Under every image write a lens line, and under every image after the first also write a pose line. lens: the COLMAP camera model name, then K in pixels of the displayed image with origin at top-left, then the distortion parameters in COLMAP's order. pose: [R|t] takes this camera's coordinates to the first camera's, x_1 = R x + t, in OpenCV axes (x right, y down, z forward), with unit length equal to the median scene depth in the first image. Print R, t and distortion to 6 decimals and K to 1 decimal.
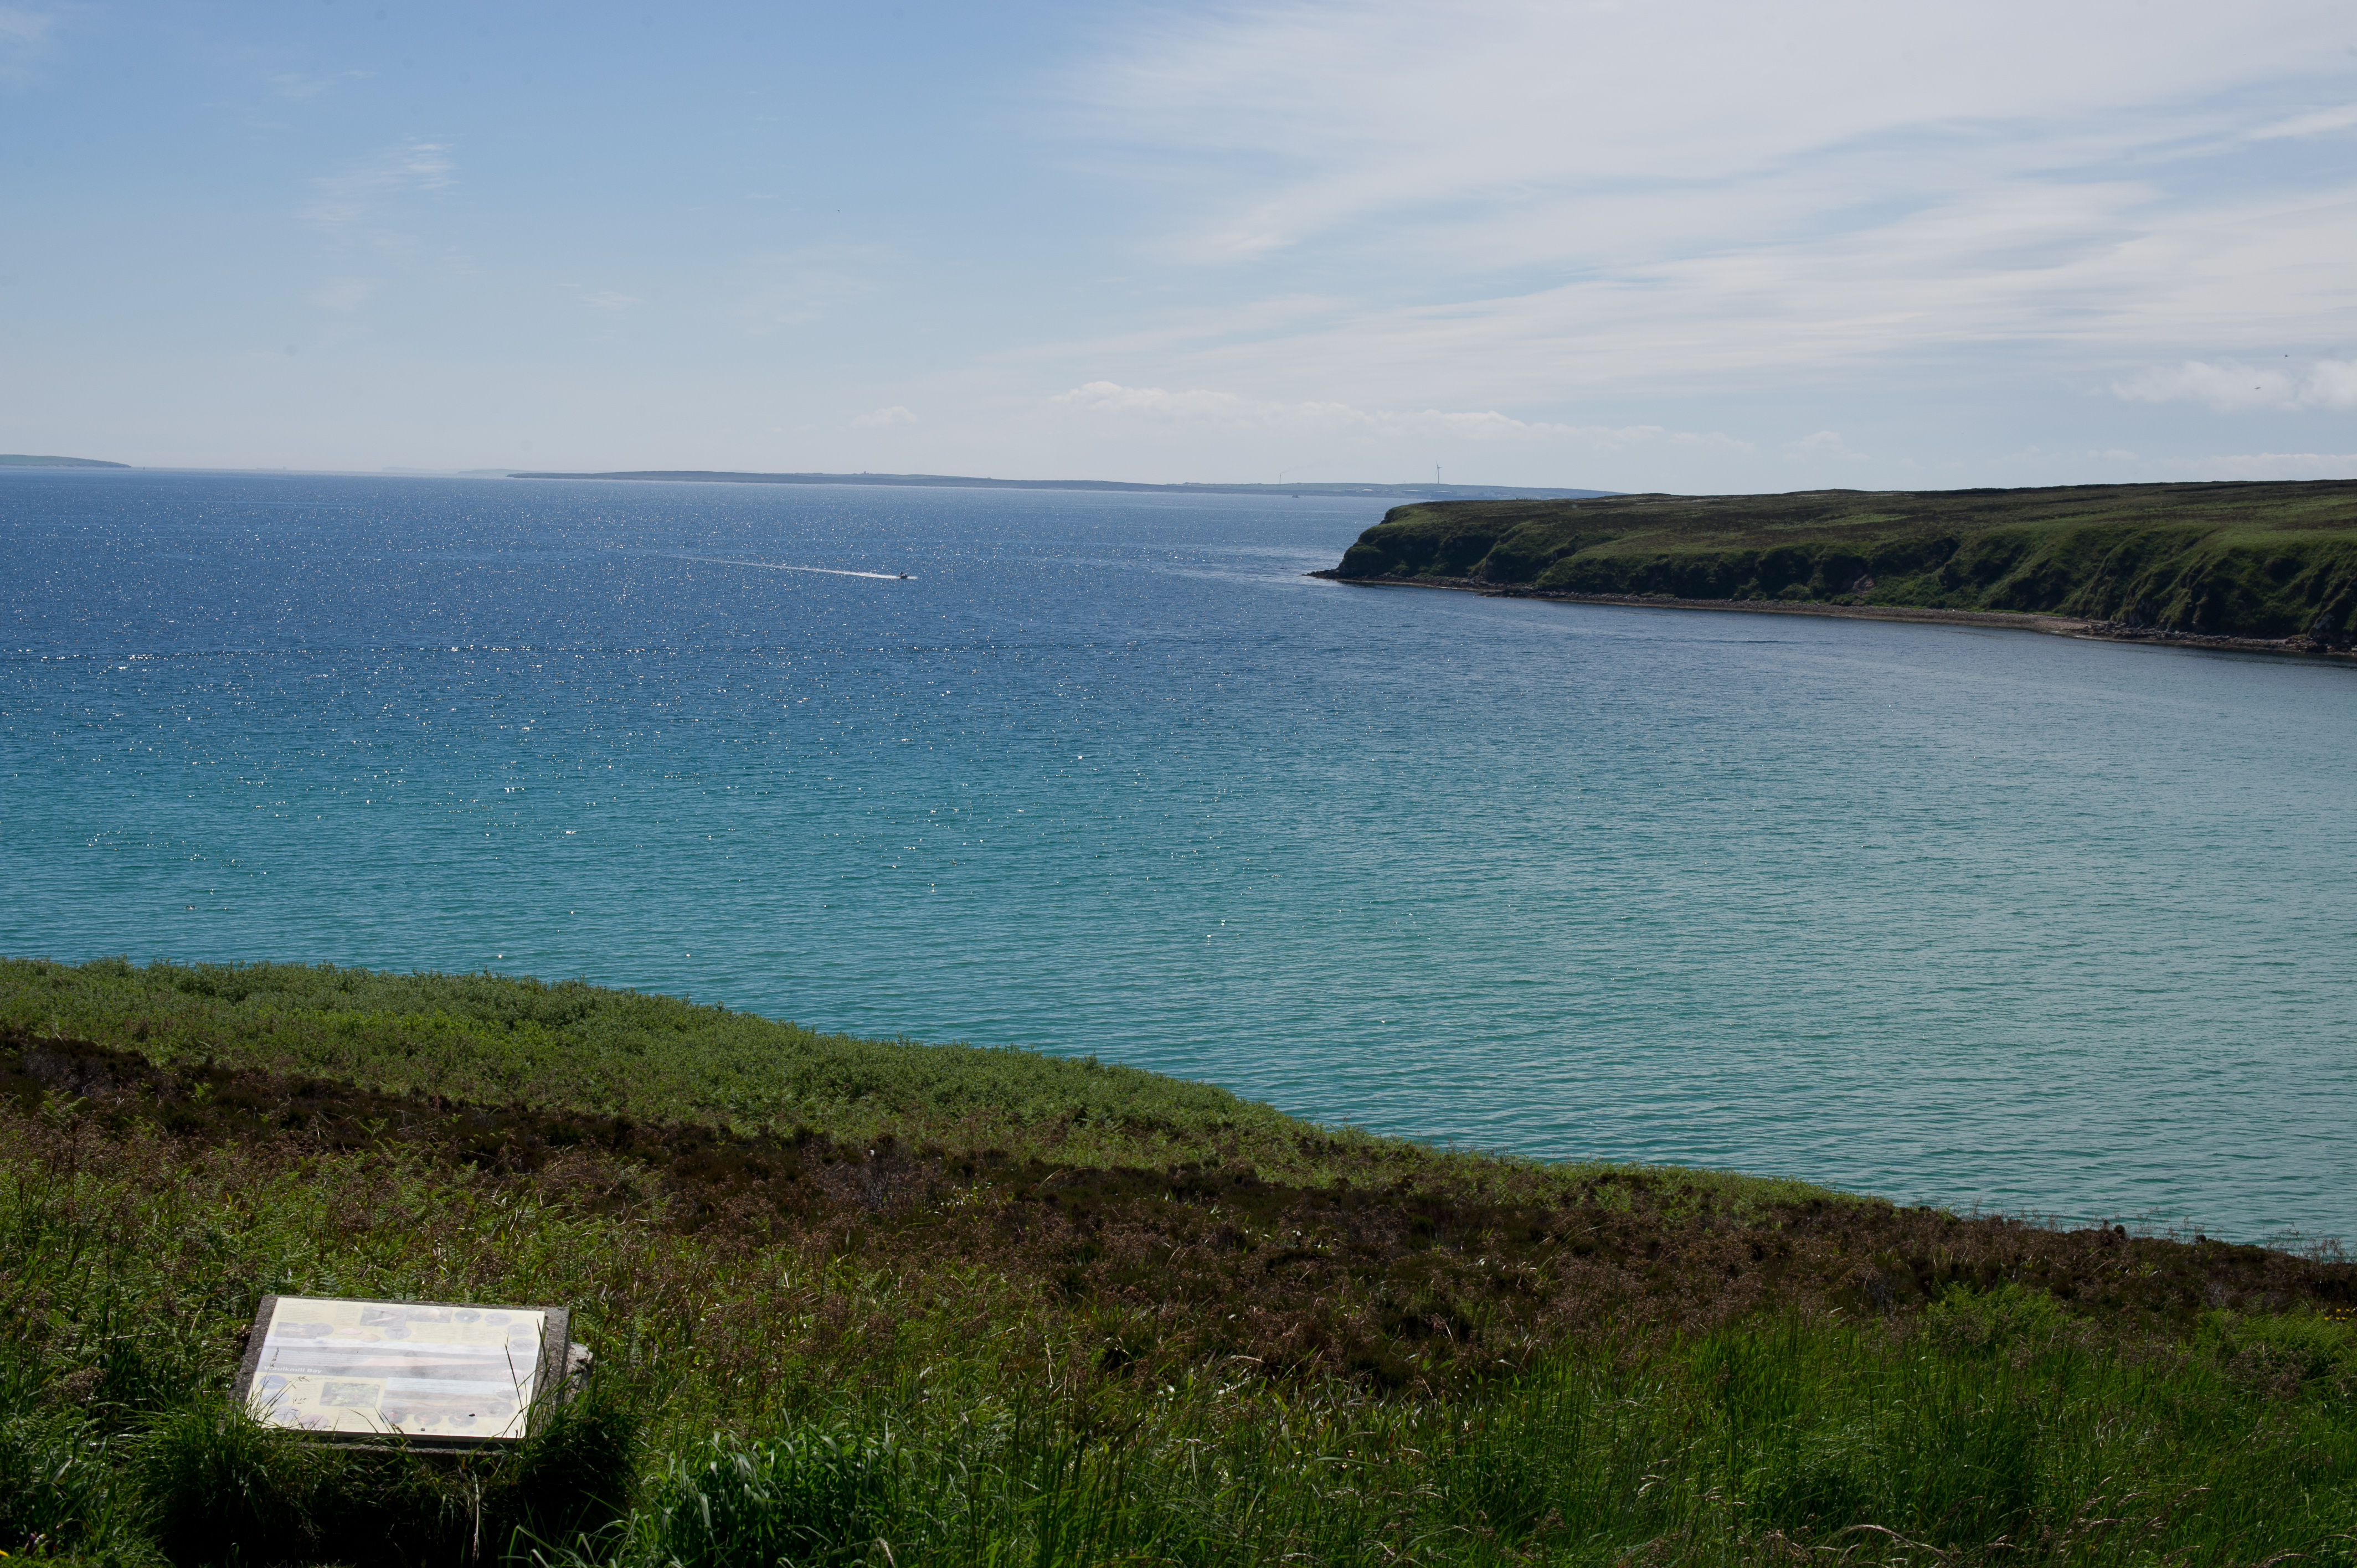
lens RADIAL K [[3384.8, 0, 1178.7], [0, 3384.8, 784.9], [0, 0, 1]] dist [-0.123256, 0.000000]
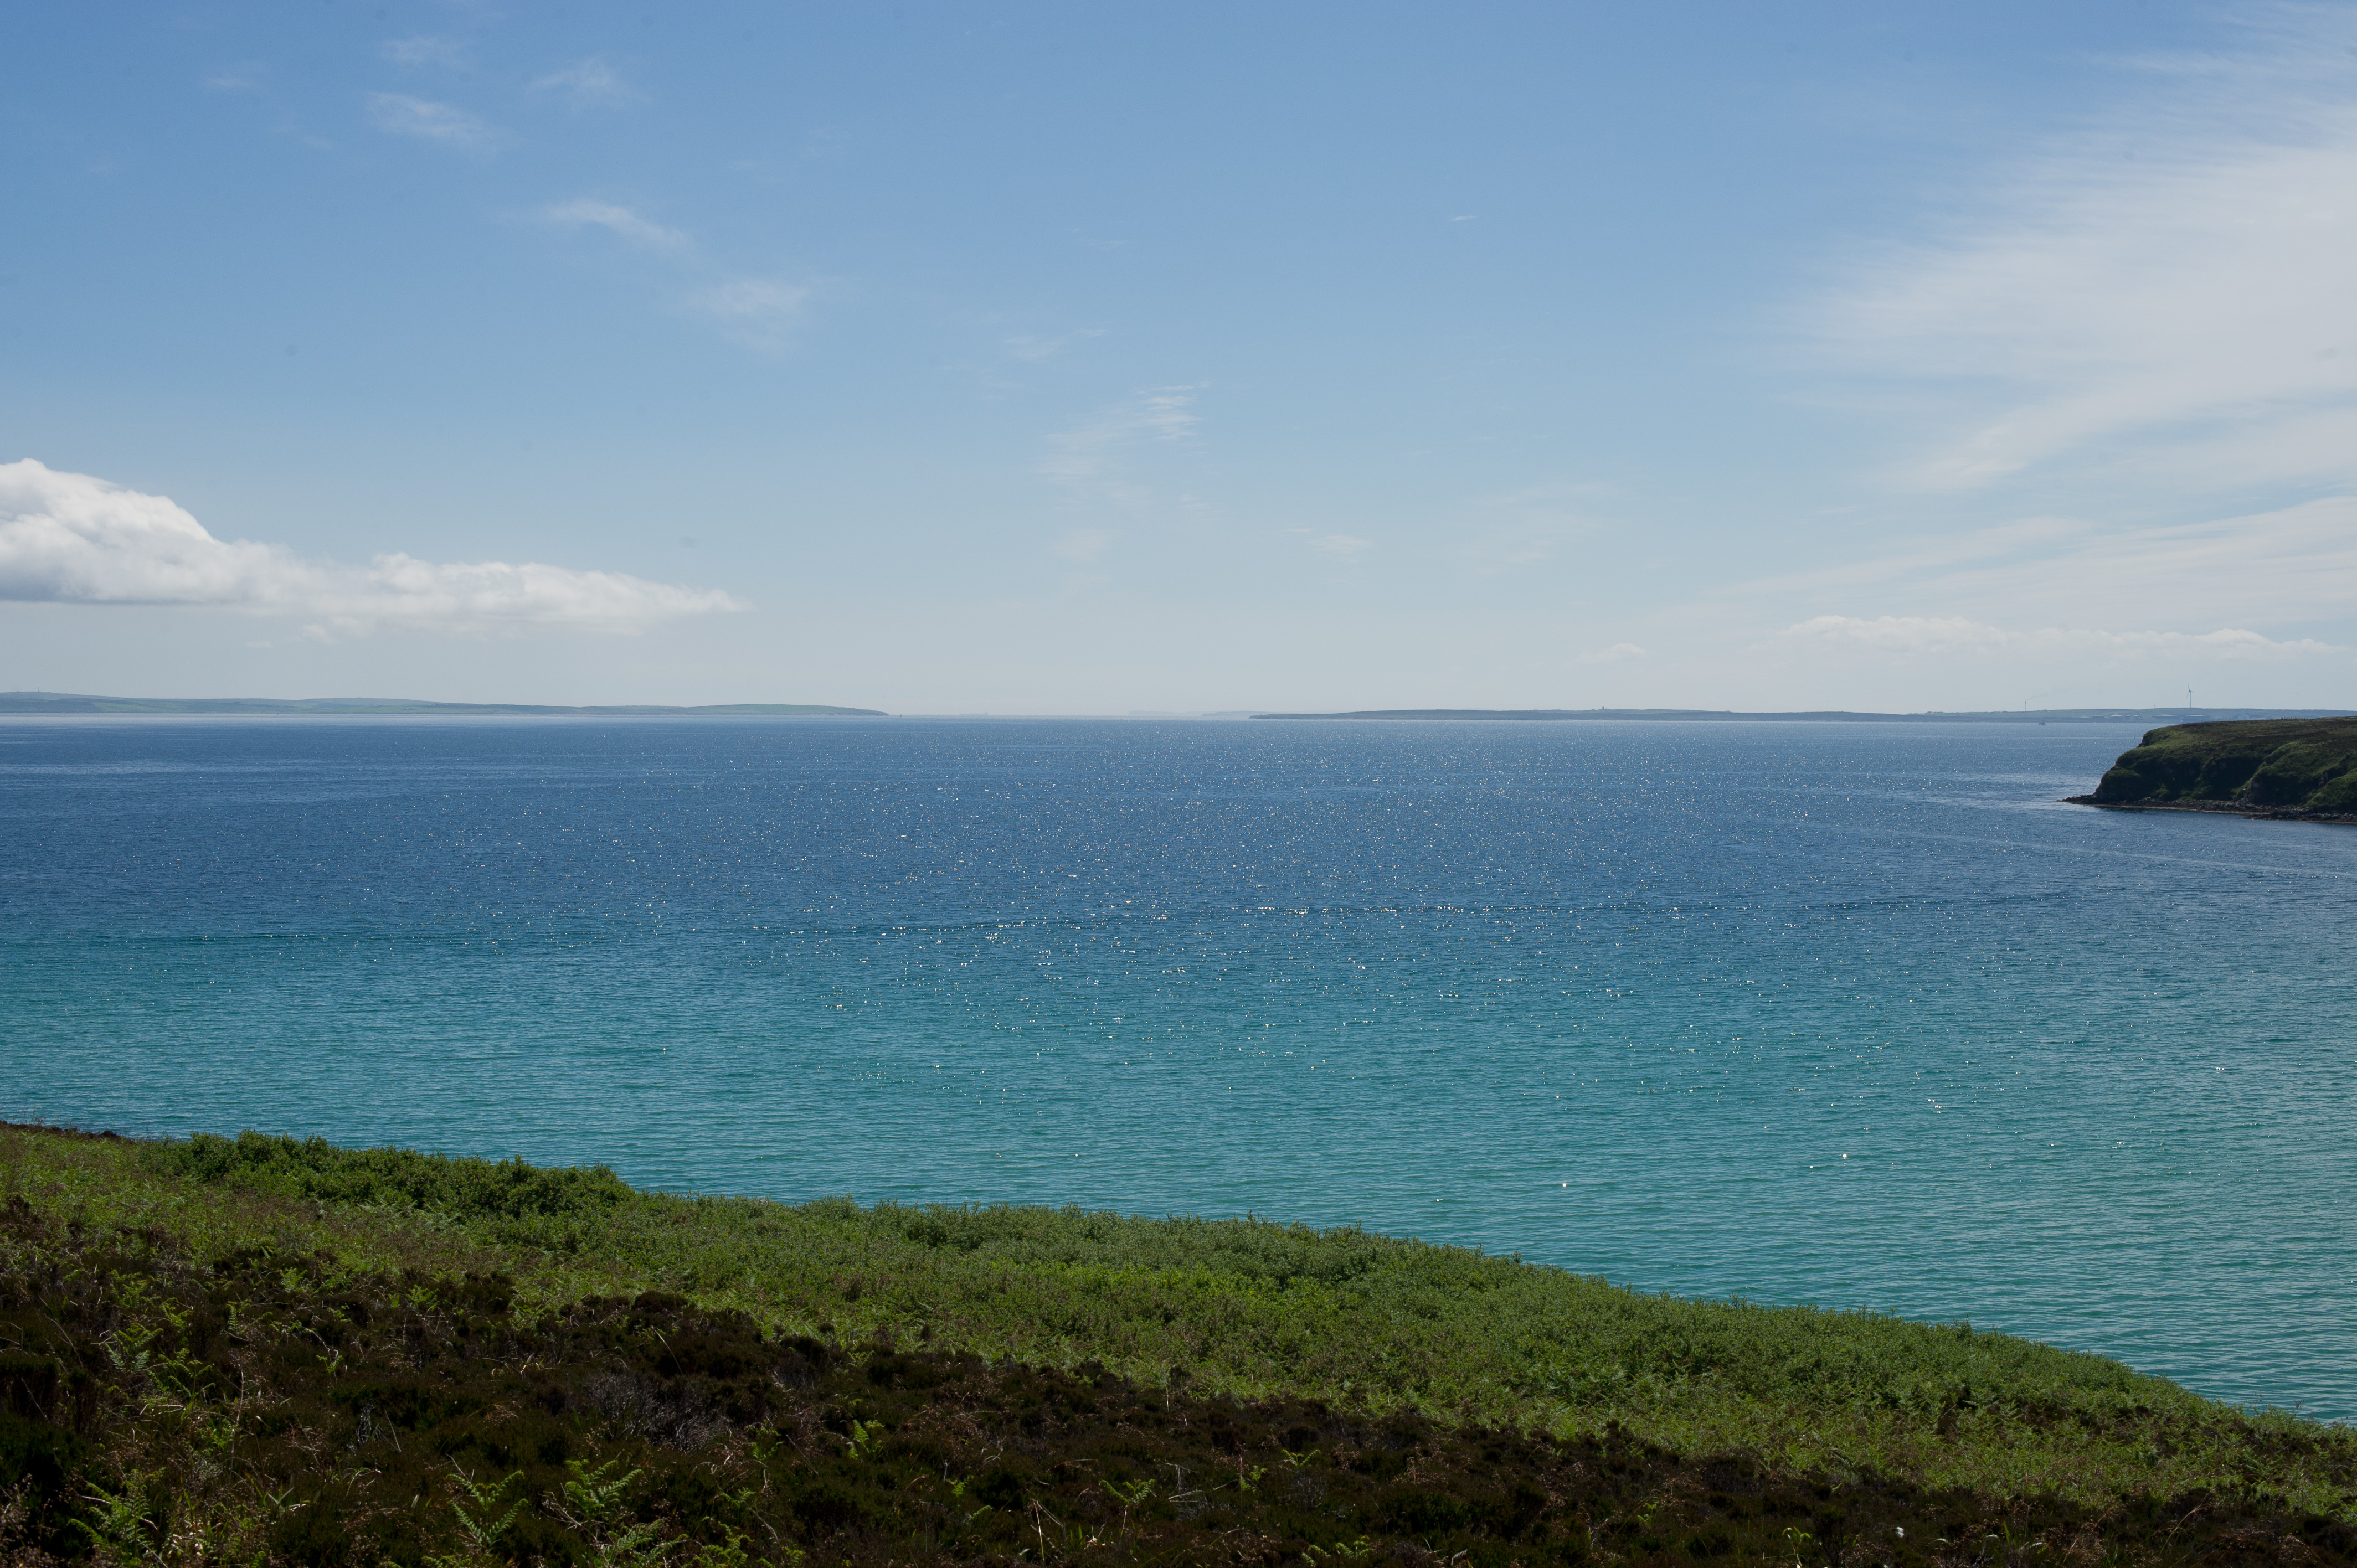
lens RADIAL K [[3384.8, 0, 1163.6], [0, 3384.8, 784.6], [0, 0, 1]] dist [-0.123256, 0.000000]
pose [[0.975489, -0.017240, -0.219374, -0.035180], [0.001815, 0.997523, -0.070321, 0.005254], [0.220043, 0.068199, 0.973103, 0.140980]]
